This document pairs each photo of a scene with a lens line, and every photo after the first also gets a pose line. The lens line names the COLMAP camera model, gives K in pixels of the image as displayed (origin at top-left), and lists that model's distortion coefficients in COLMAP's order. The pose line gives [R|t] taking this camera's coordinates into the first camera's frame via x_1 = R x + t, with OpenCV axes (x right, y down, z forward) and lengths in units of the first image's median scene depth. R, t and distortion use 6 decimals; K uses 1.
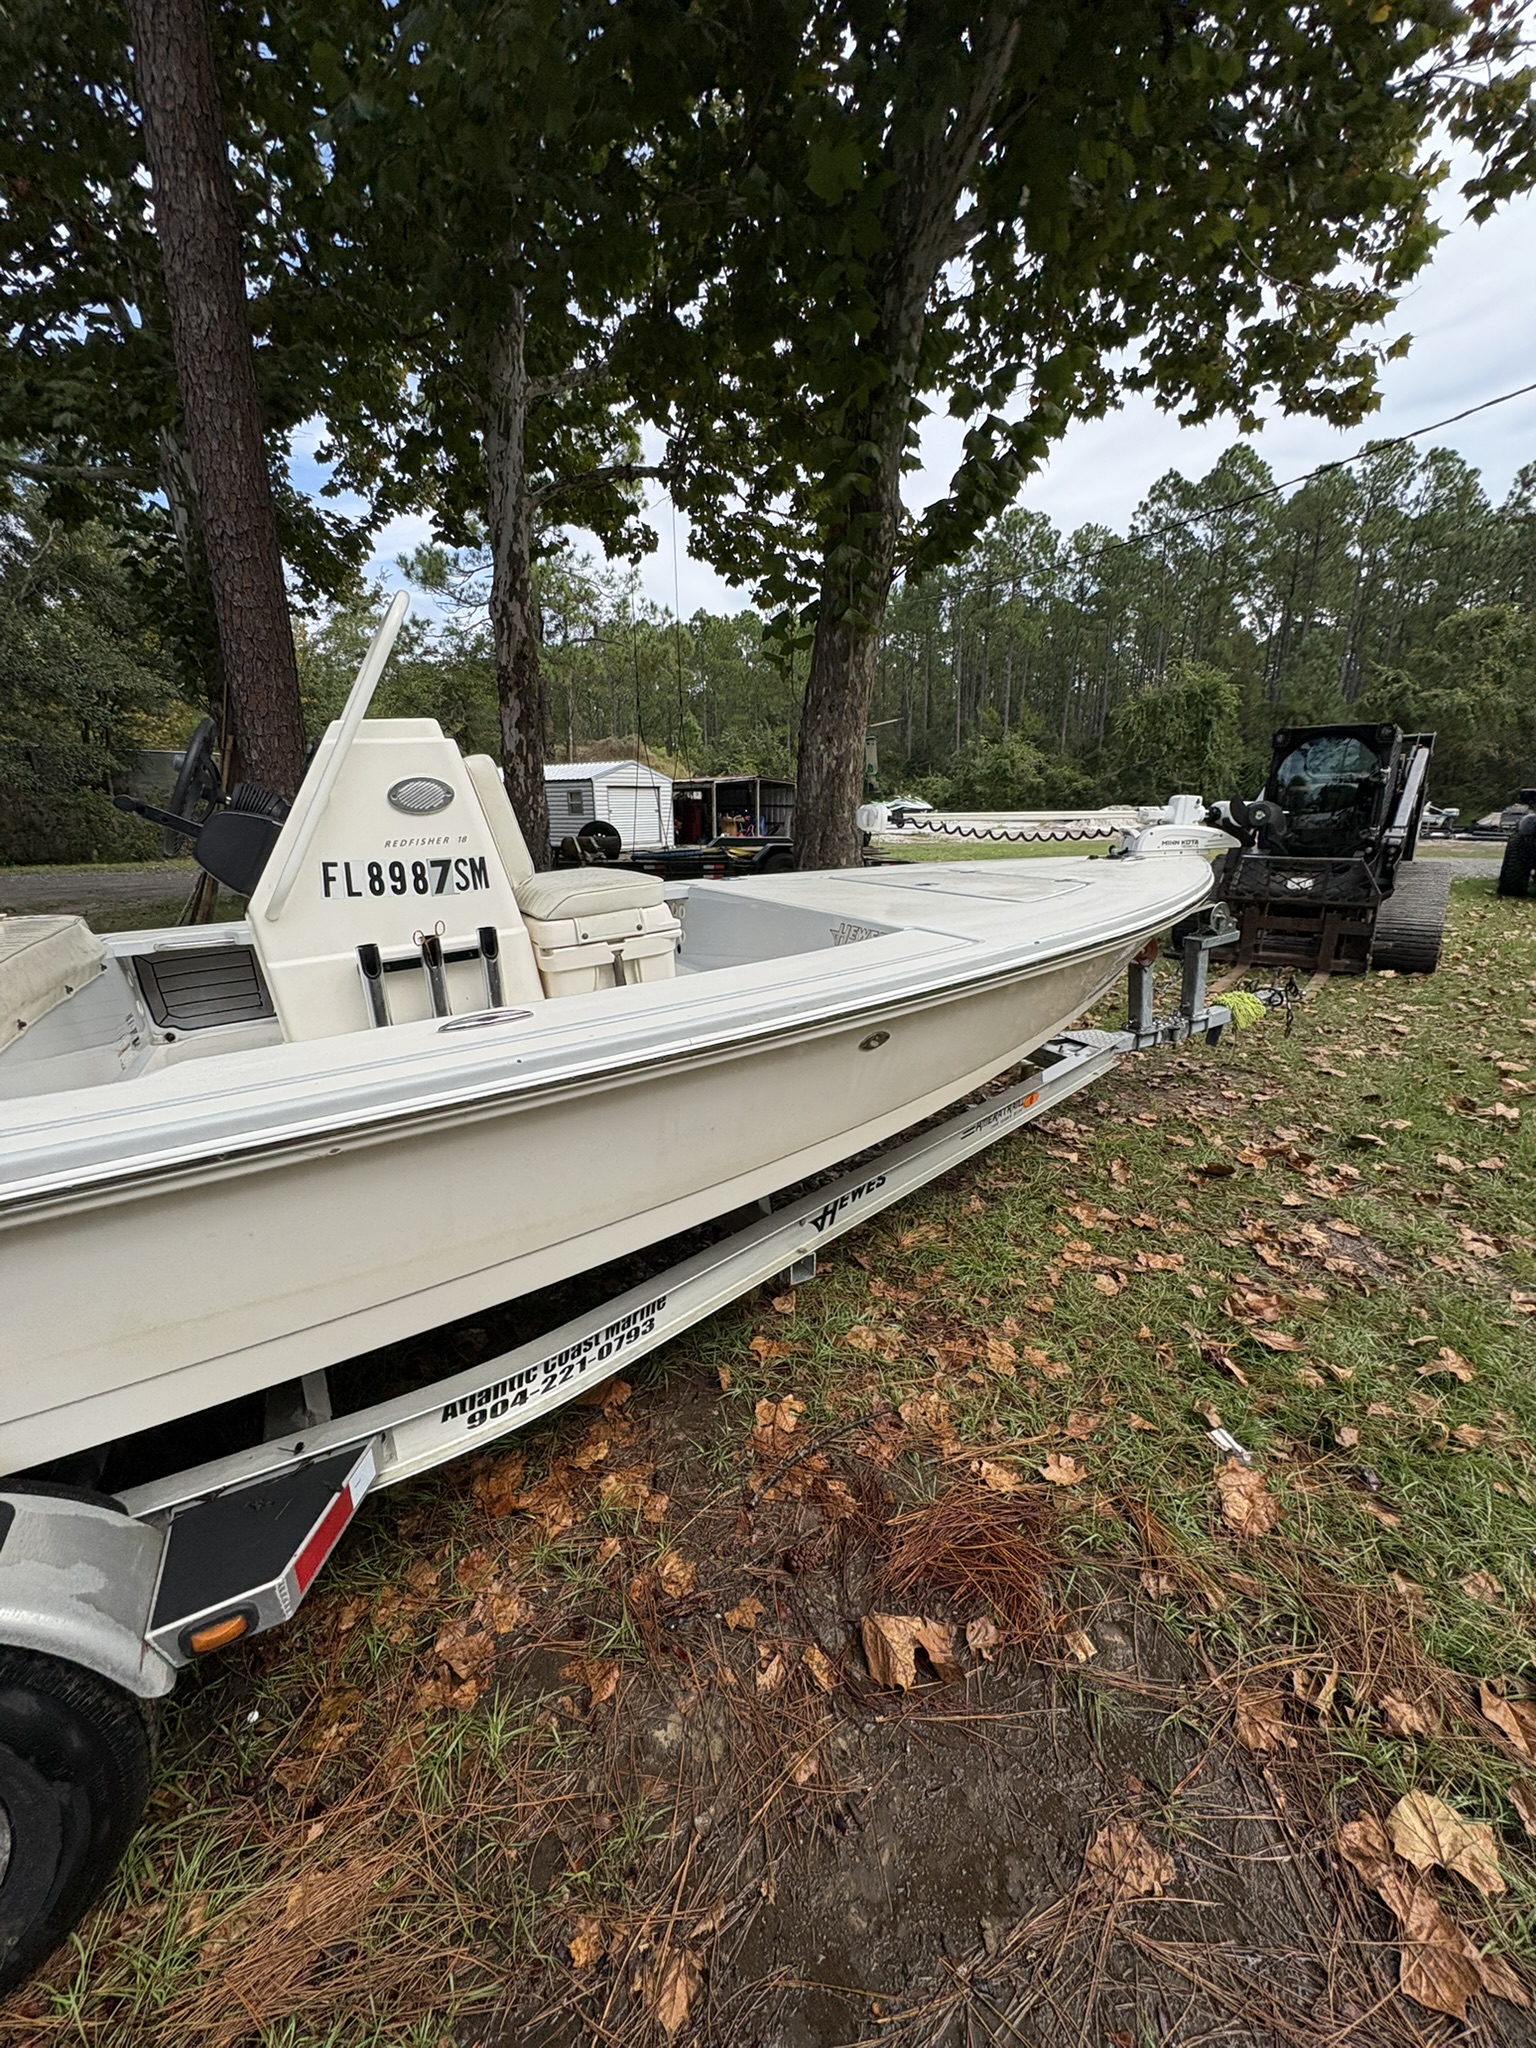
lens RADIAL K [[809.9, 0, 766.0], [0, 809.9, 1024.5], [0, 0, 1]] dist [-0.000534, -0.000762]
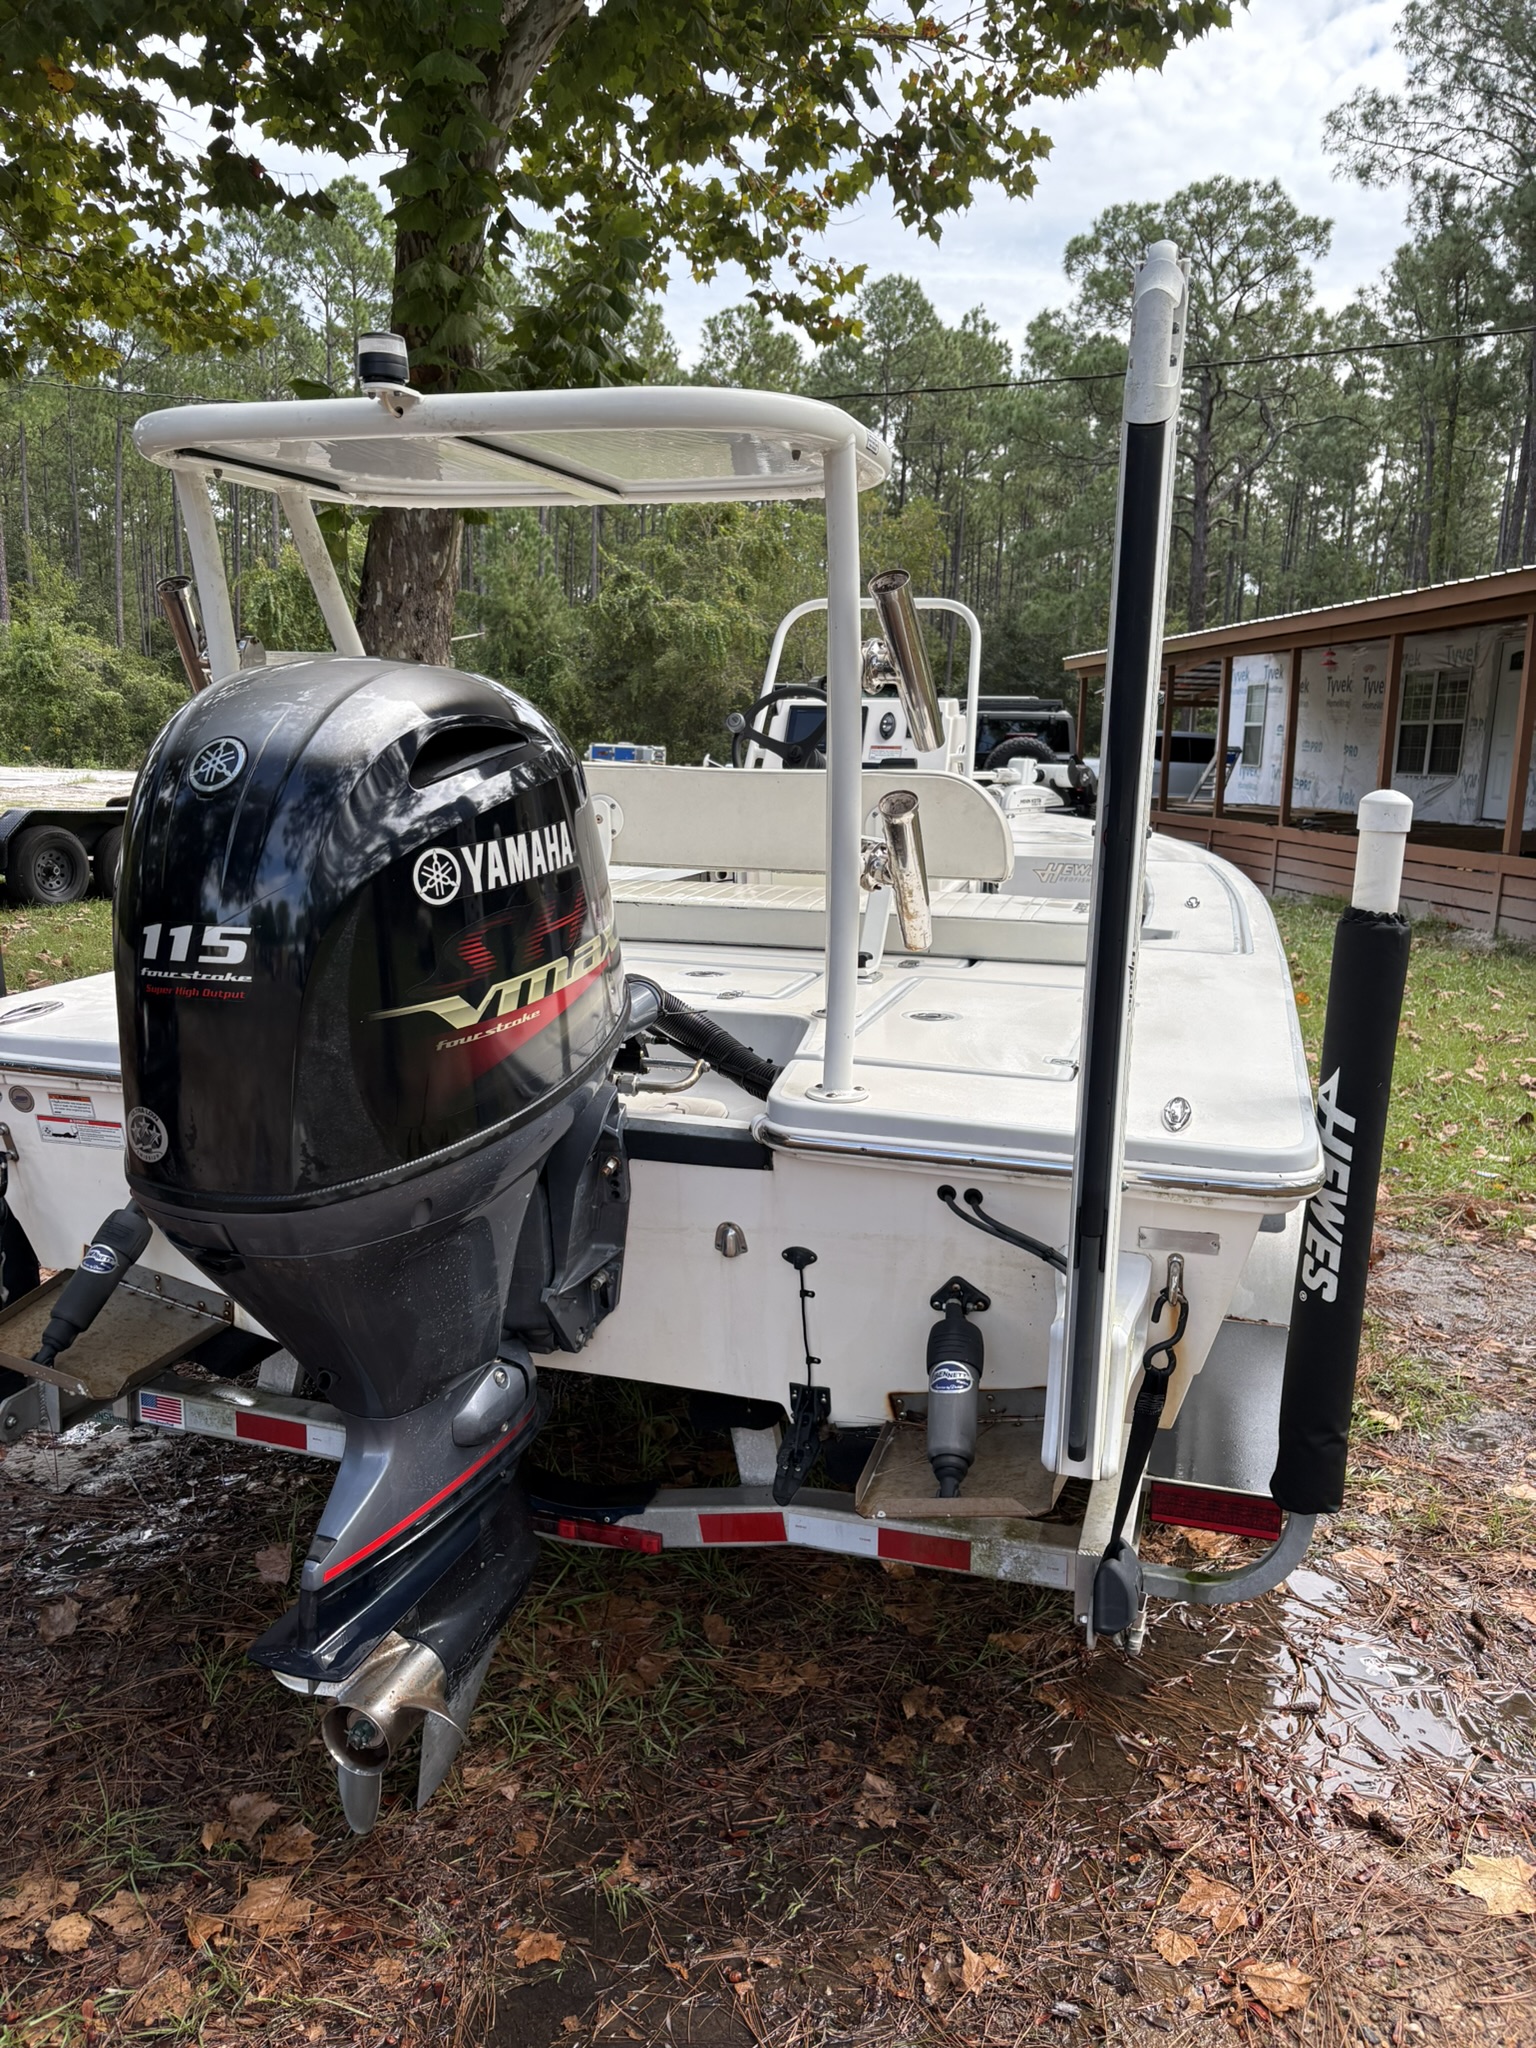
lens RADIAL K [[1547.5, 0, 758.0], [0, 1547.5, 1032.3], [0, 0, 1]] dist [0.029888, -0.011949]
pose [[0.726145, -0.100813, 0.680110, -0.437908], [0.154186, 0.987874, -0.018189, 0.024393], [-0.670030, 0.118071, 0.732884, -0.093237]]
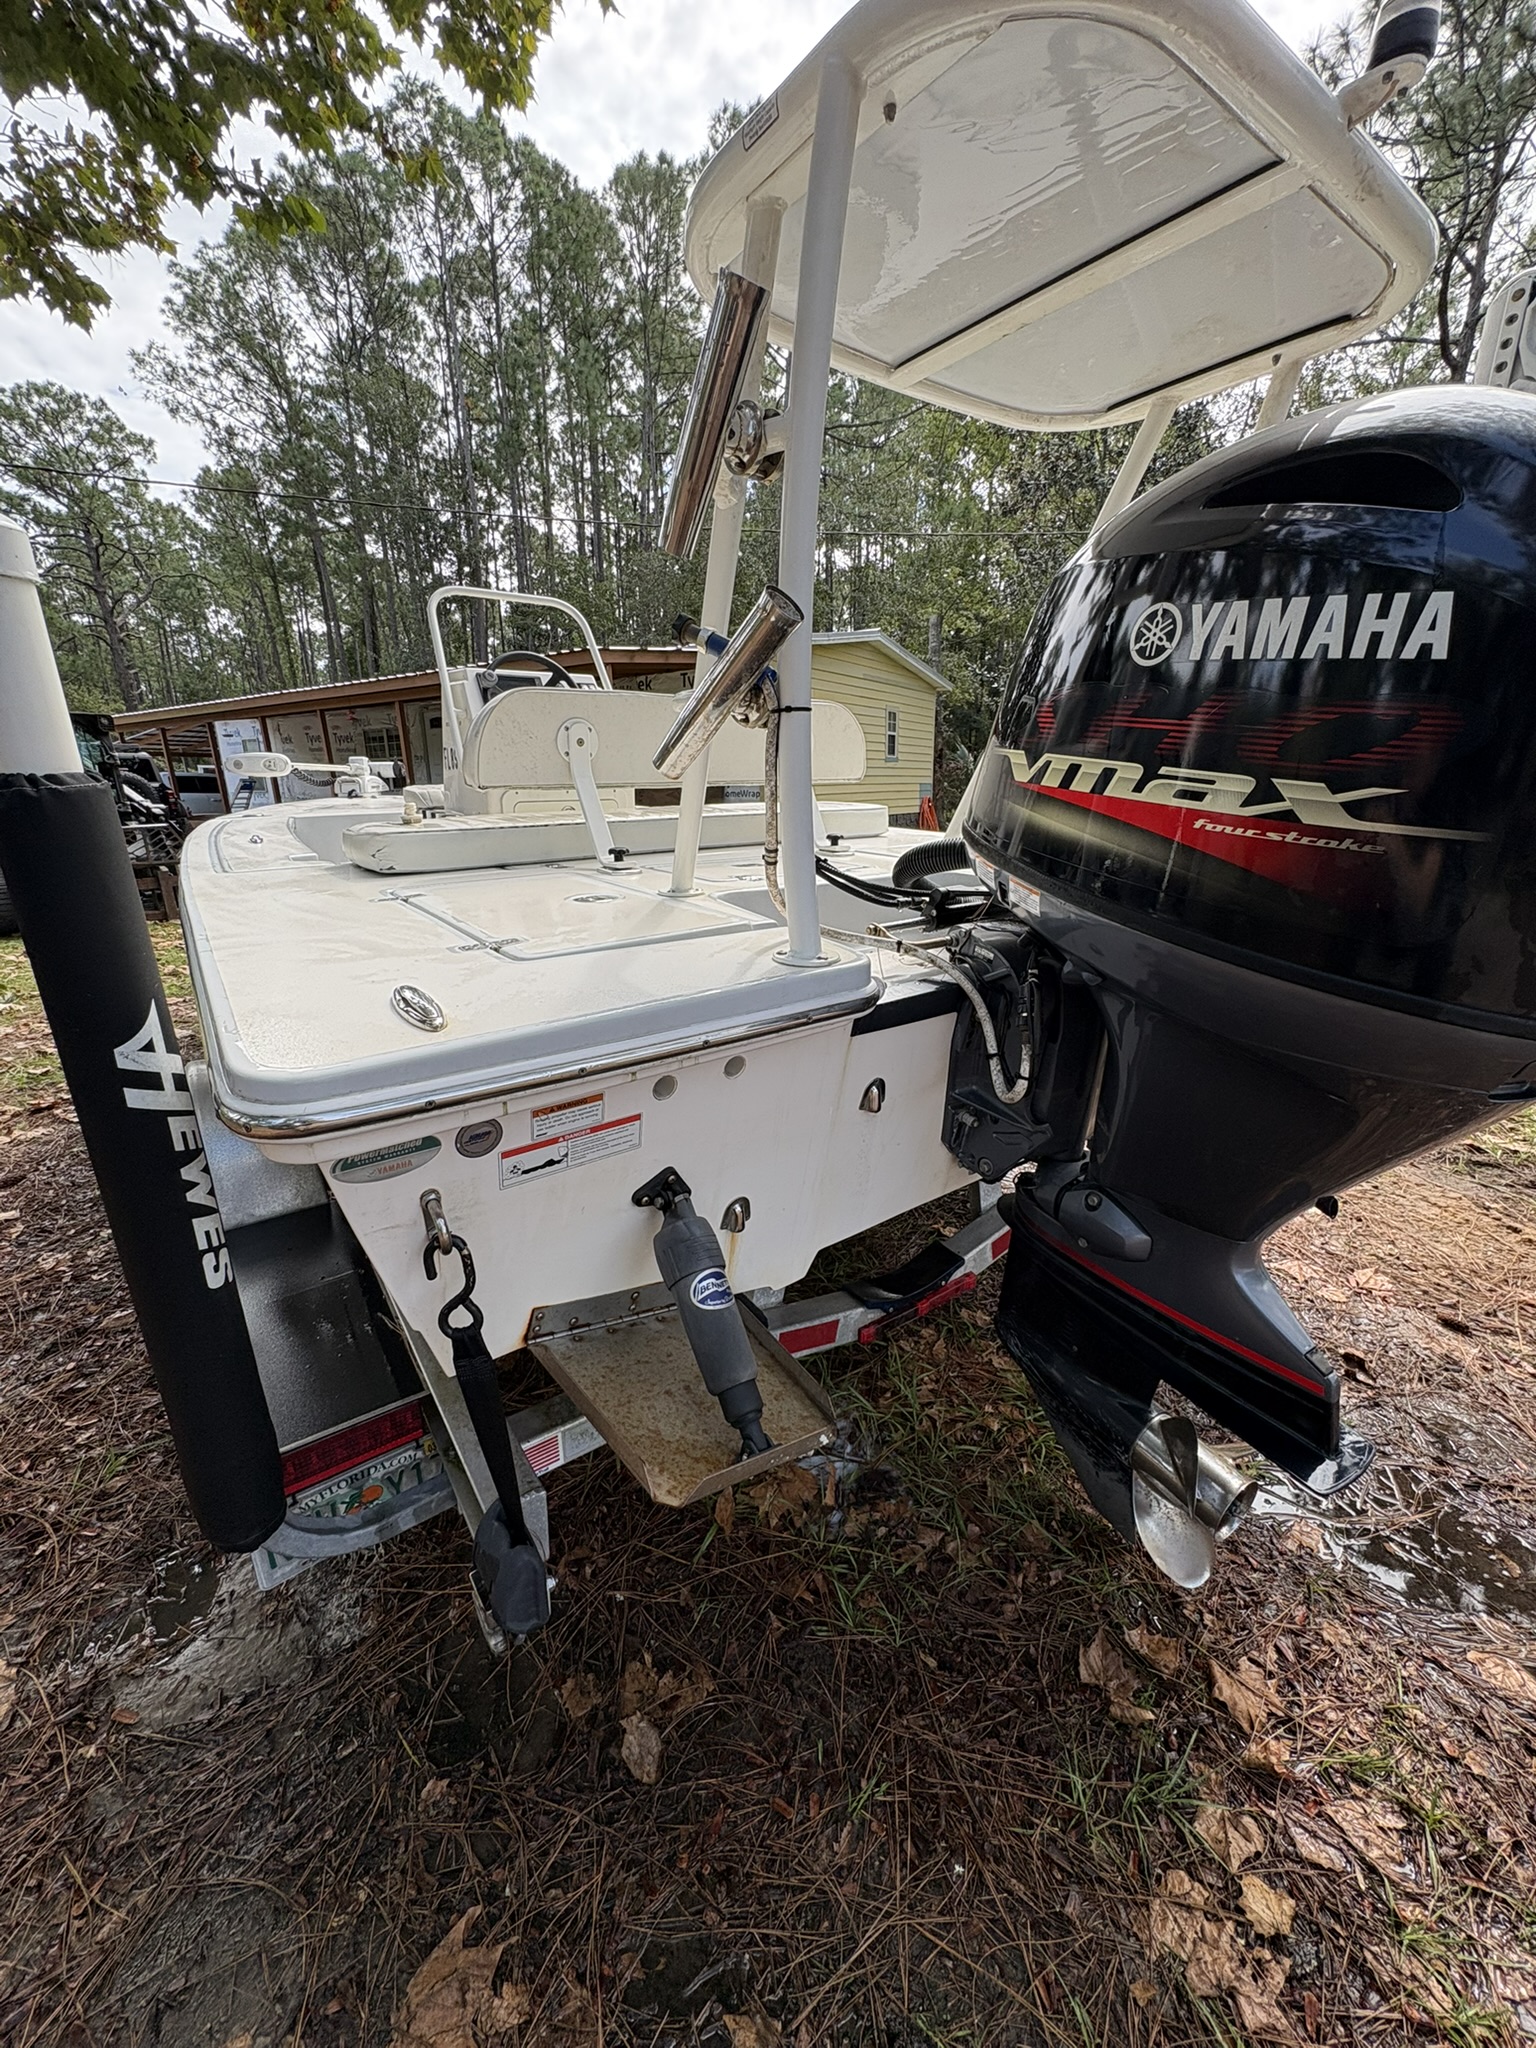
lens RADIAL K [[821.2, 0, 766.8], [0, 821.2, 1020.6], [0, 0, 1]] dist [-0.000638, 0.000248]
pose [[-0.109630, -0.265656, 0.957814, -0.425726], [0.283191, 0.915337, 0.286289, -0.022800], [-0.952777, 0.302630, -0.025117, 0.138079]]
